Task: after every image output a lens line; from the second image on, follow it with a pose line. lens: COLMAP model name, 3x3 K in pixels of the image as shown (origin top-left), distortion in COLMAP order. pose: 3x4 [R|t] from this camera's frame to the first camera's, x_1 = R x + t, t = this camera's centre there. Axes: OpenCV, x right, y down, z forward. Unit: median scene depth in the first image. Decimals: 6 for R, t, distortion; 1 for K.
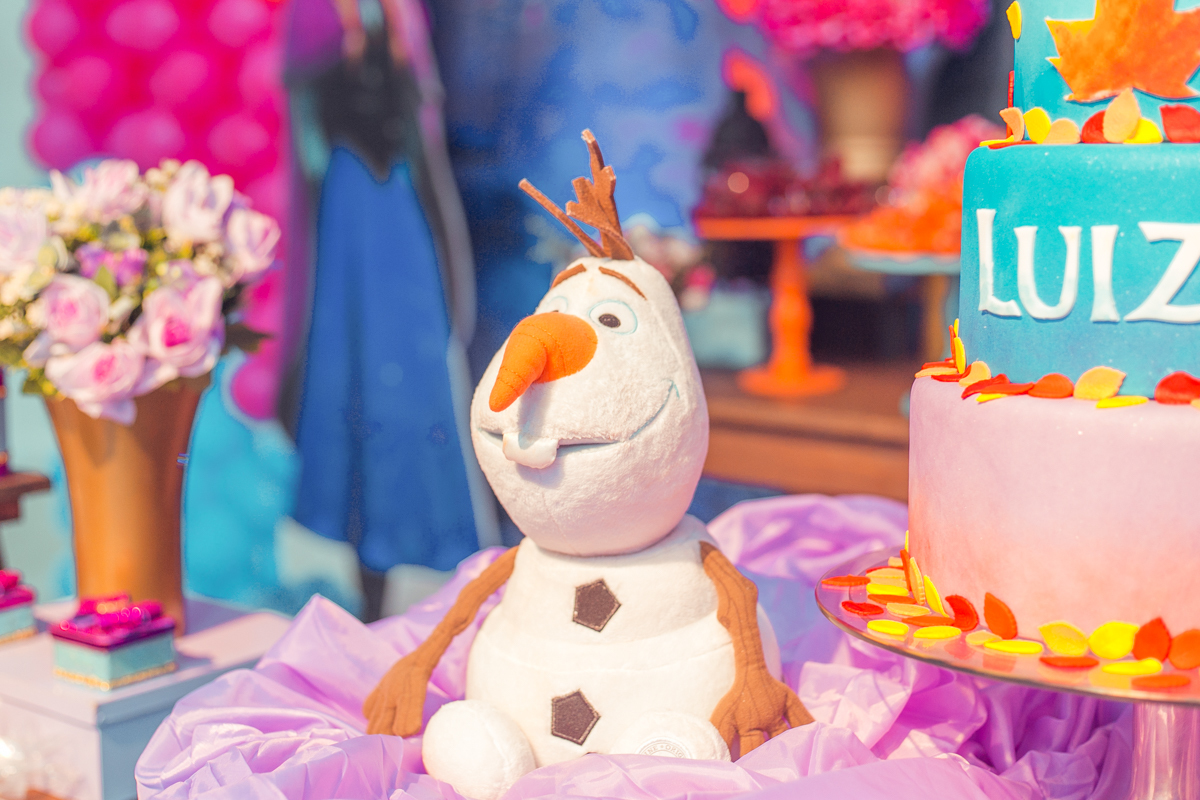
lens RADIAL K [[1739.2, 0, 599.9], [0, 1739.2, 399.4], [0, 0, 1]] dist [0.052858, 0.000000]
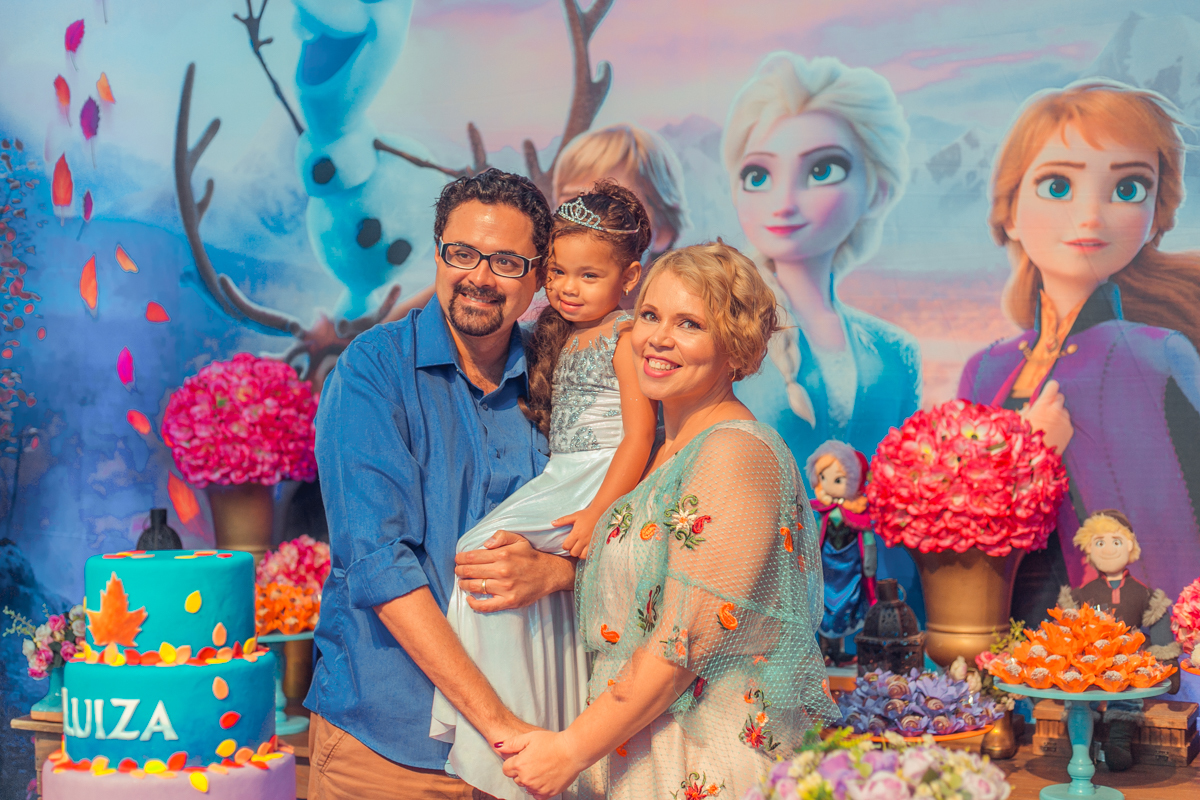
lens RADIAL K [[1739.2, 0, 600.2], [0, 1739.2, 400.1], [0, 0, 1]] dist [0.052858, 0.000000]
pose [[0.983096, -0.008629, 0.182888, 0.528357], [0.035102, 0.989242, -0.142015, -0.140279], [-0.179695, 0.146034, 0.972822, -1.570477]]
